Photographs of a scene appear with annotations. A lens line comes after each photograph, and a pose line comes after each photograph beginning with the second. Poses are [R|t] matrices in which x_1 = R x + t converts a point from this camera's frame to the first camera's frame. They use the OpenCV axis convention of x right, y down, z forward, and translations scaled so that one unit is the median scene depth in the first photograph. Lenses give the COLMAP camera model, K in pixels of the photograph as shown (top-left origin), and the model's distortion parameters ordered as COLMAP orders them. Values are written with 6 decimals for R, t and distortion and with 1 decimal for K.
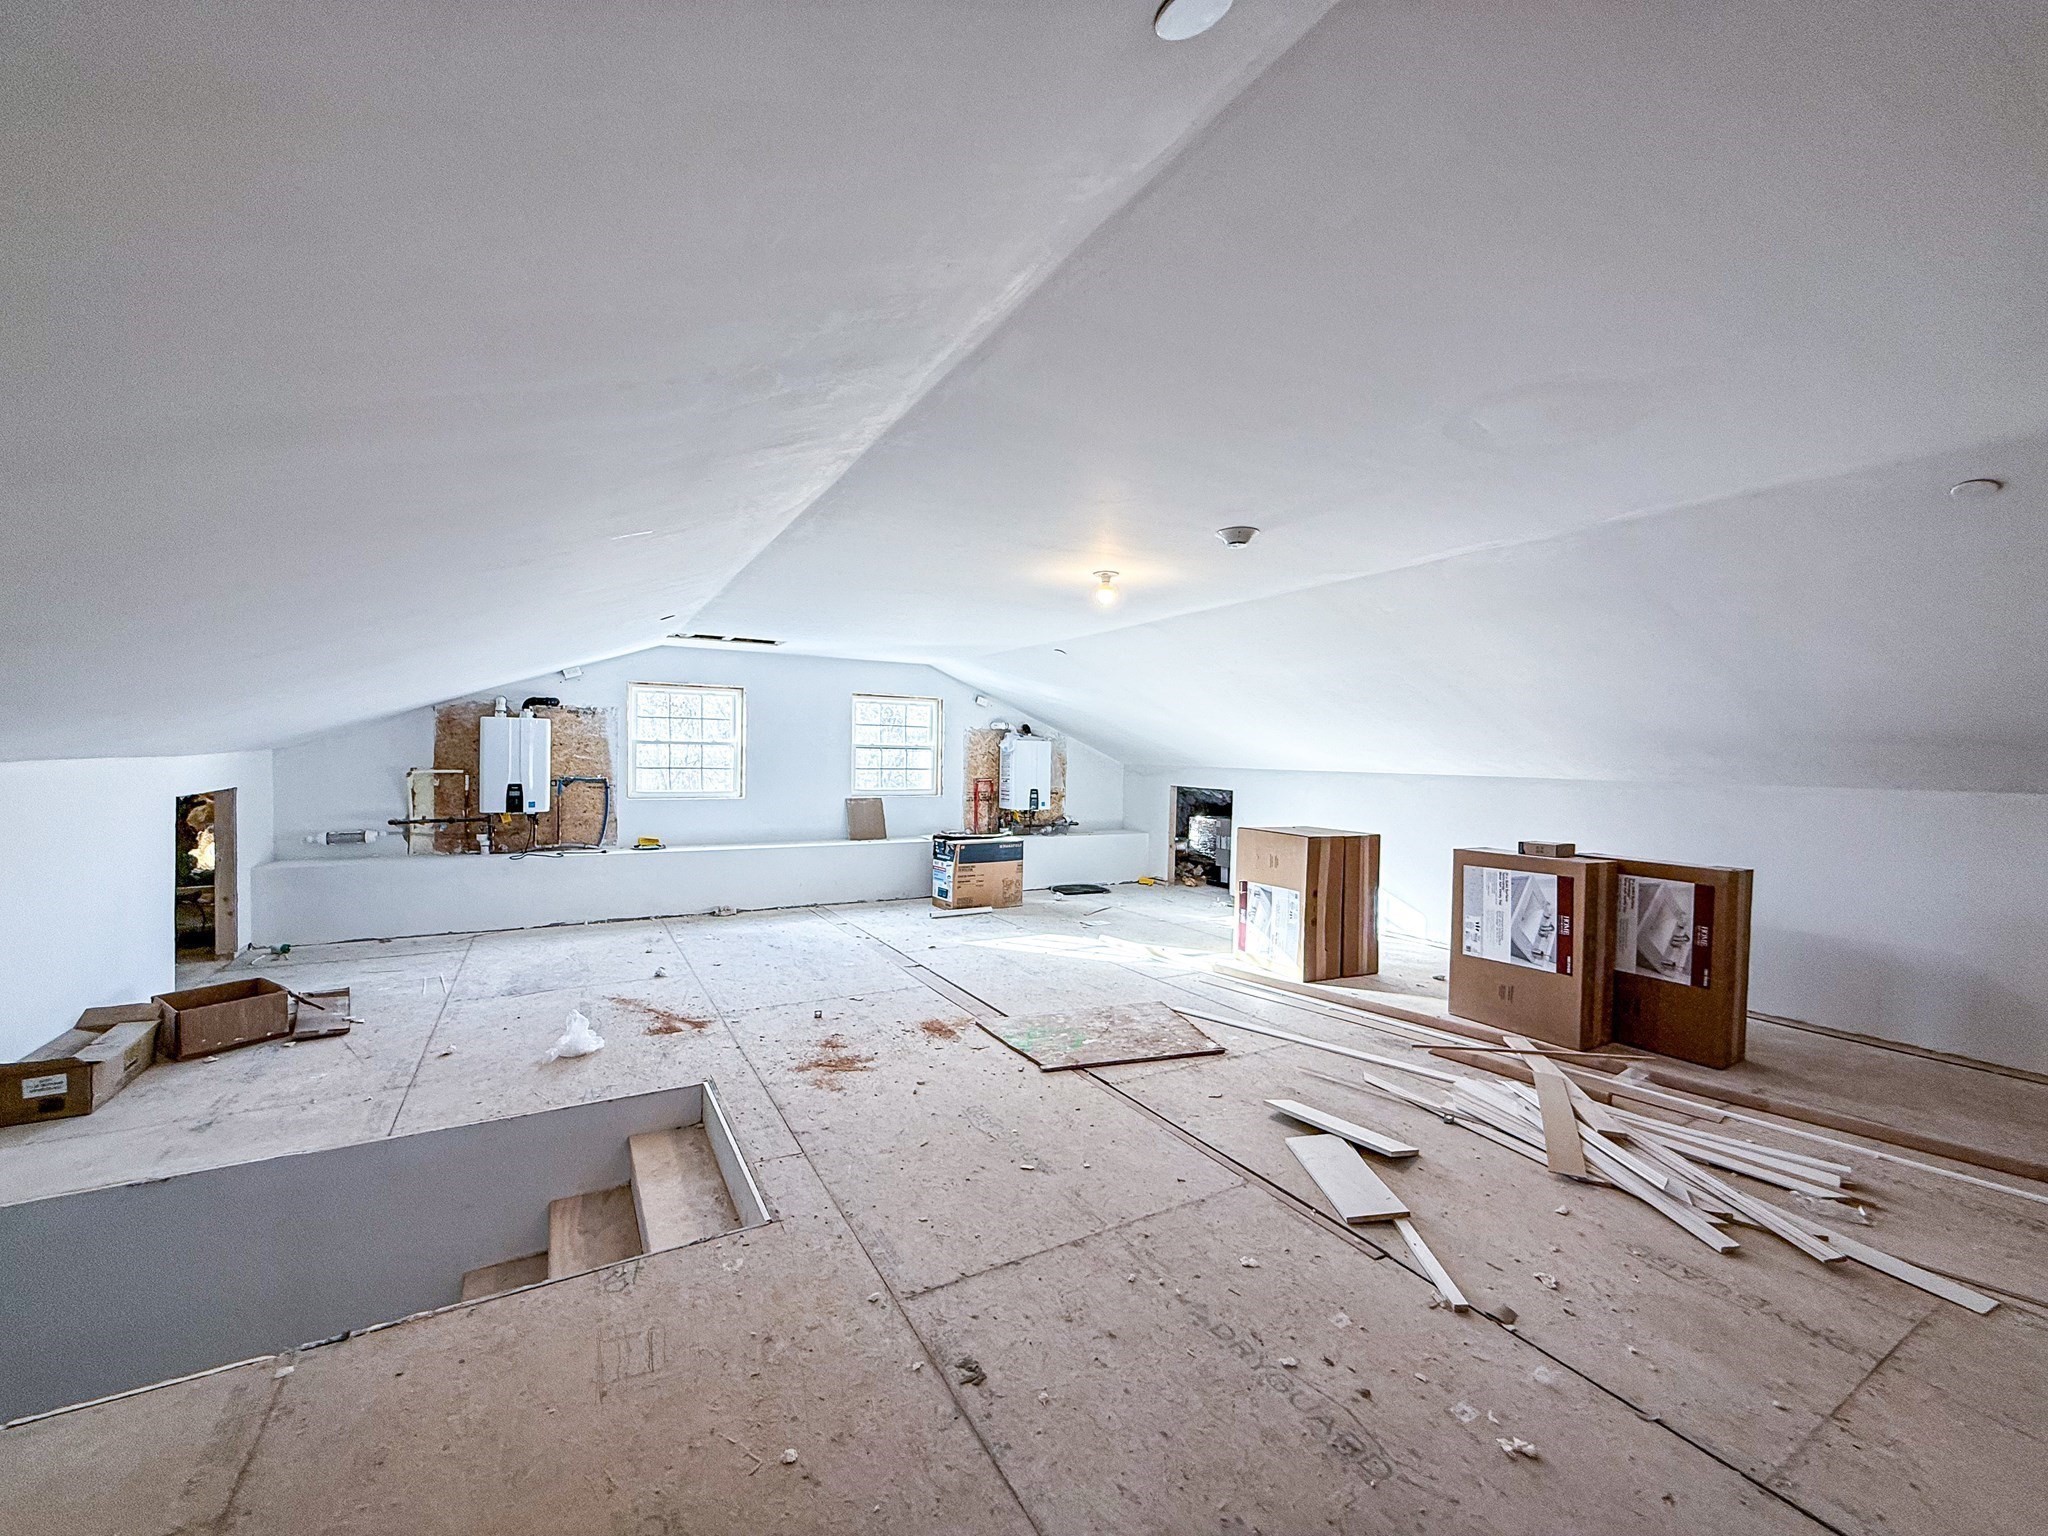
lens RADIAL K [[811.9, 0, 1026.3], [0, 811.9, 767.4], [0, 0, 1]] dist [0.001485, -0.000551]
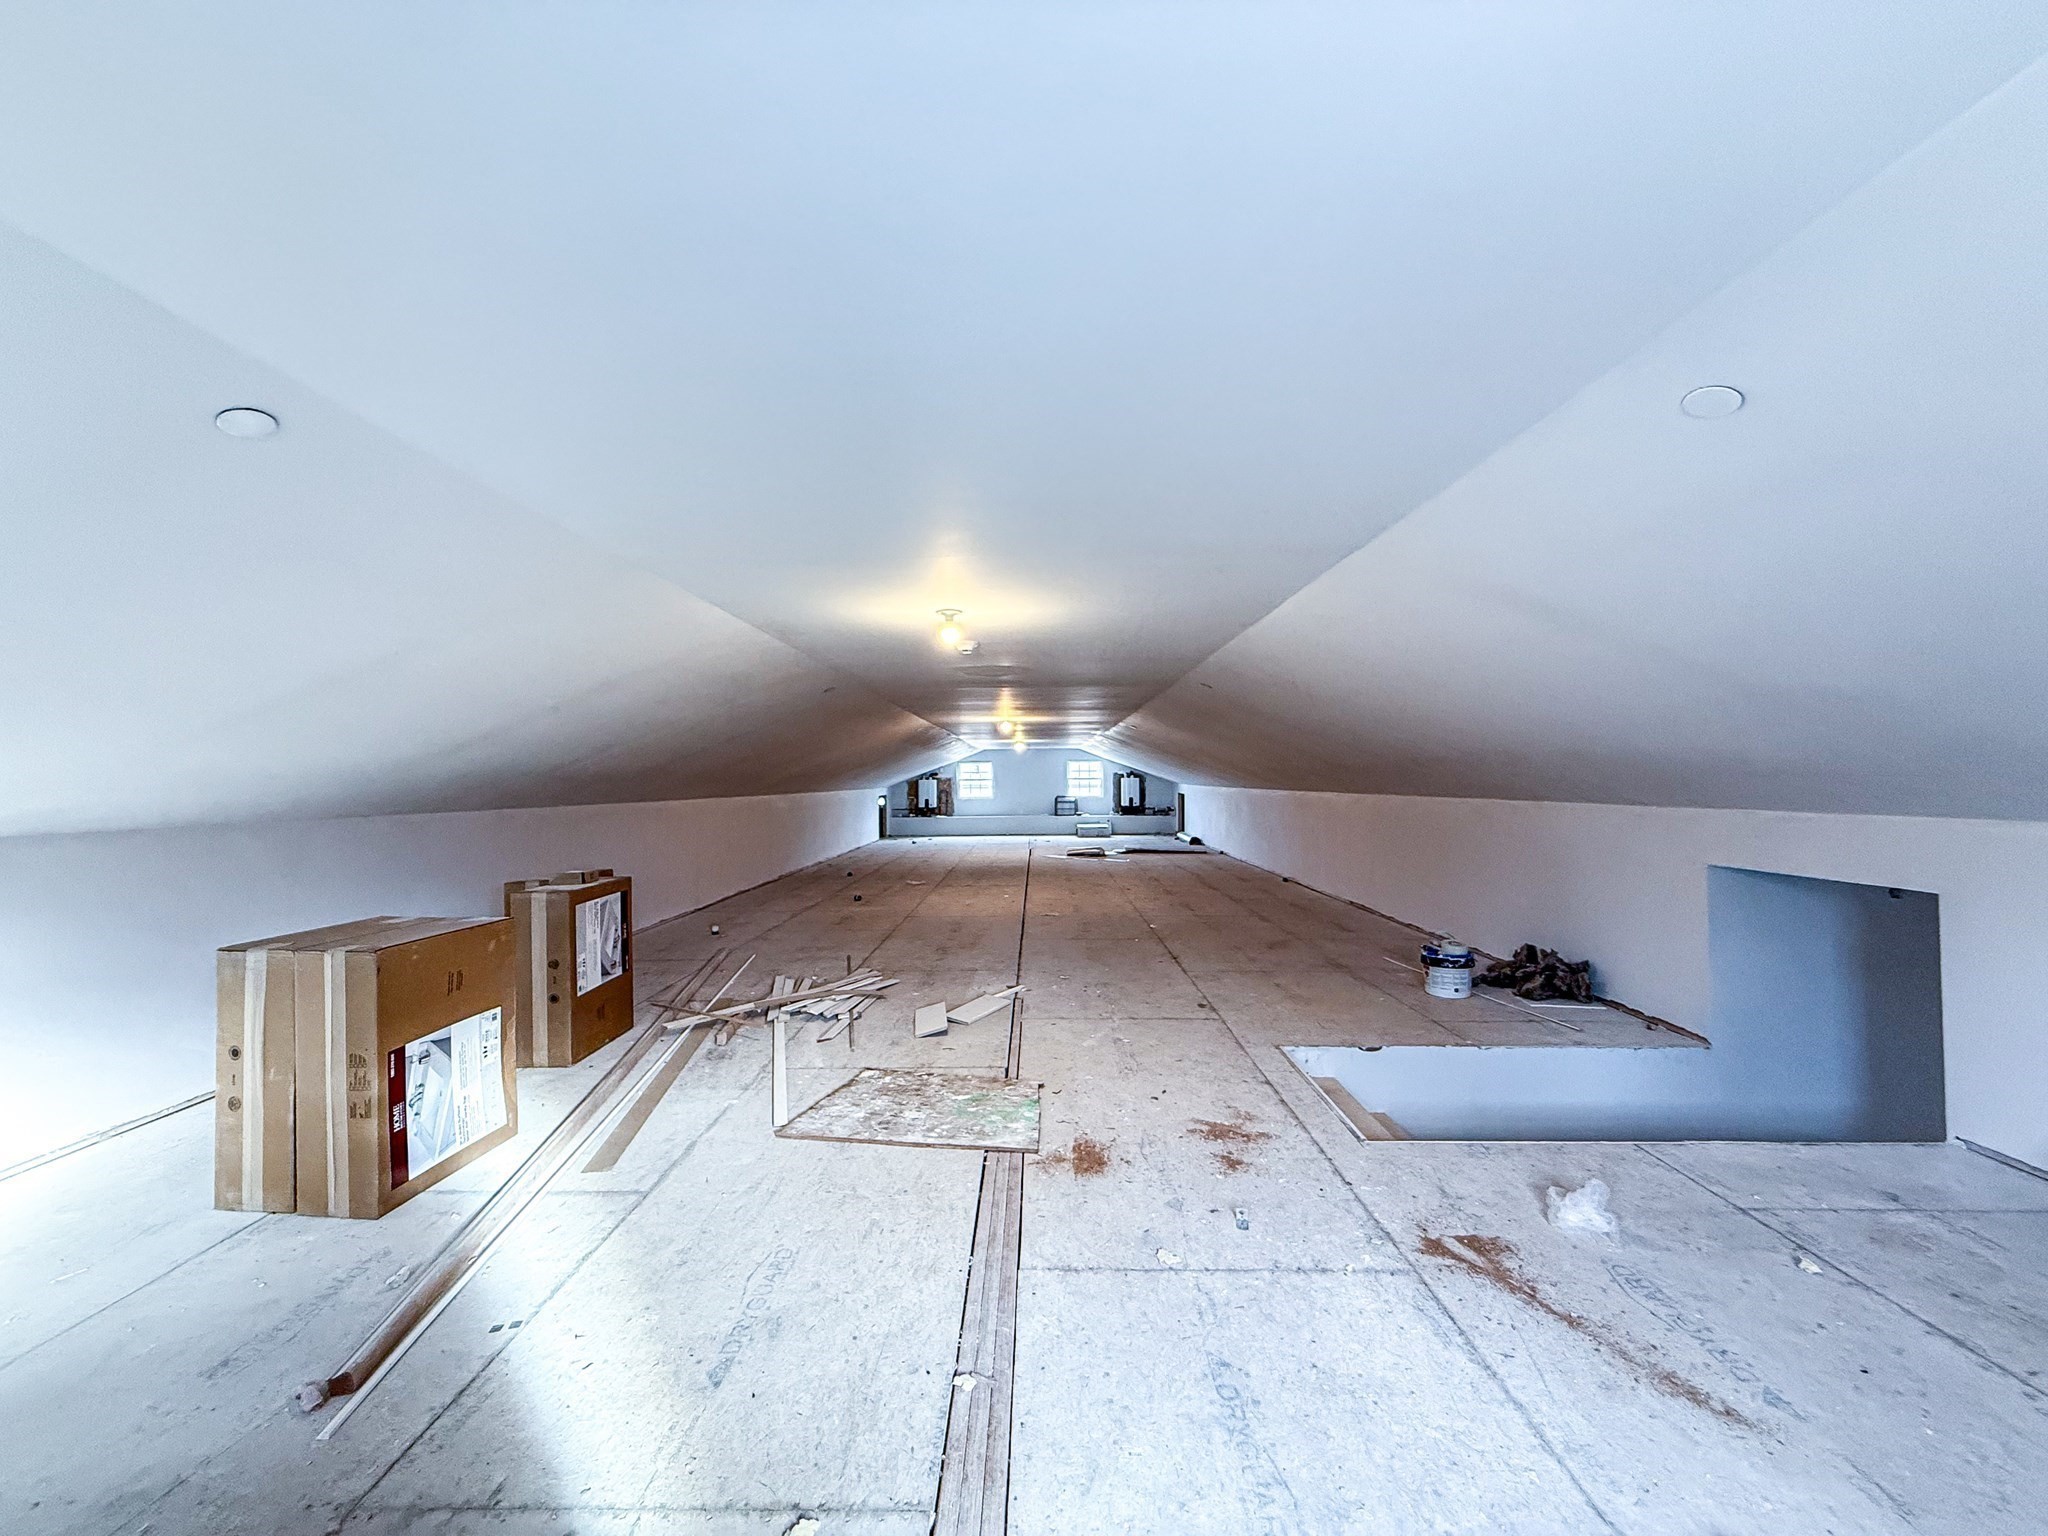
lens RADIAL K [[811.9, 0, 1027.2], [0, 811.9, 774.3], [0, 0, 1]] dist [0.001485, -0.000551]
pose [[-0.857488, -0.006291, 0.514465, -0.443698], [0.001171, 0.999899, 0.014178, -0.051477], [-0.514502, 0.012760, -0.857394, 1.653422]]
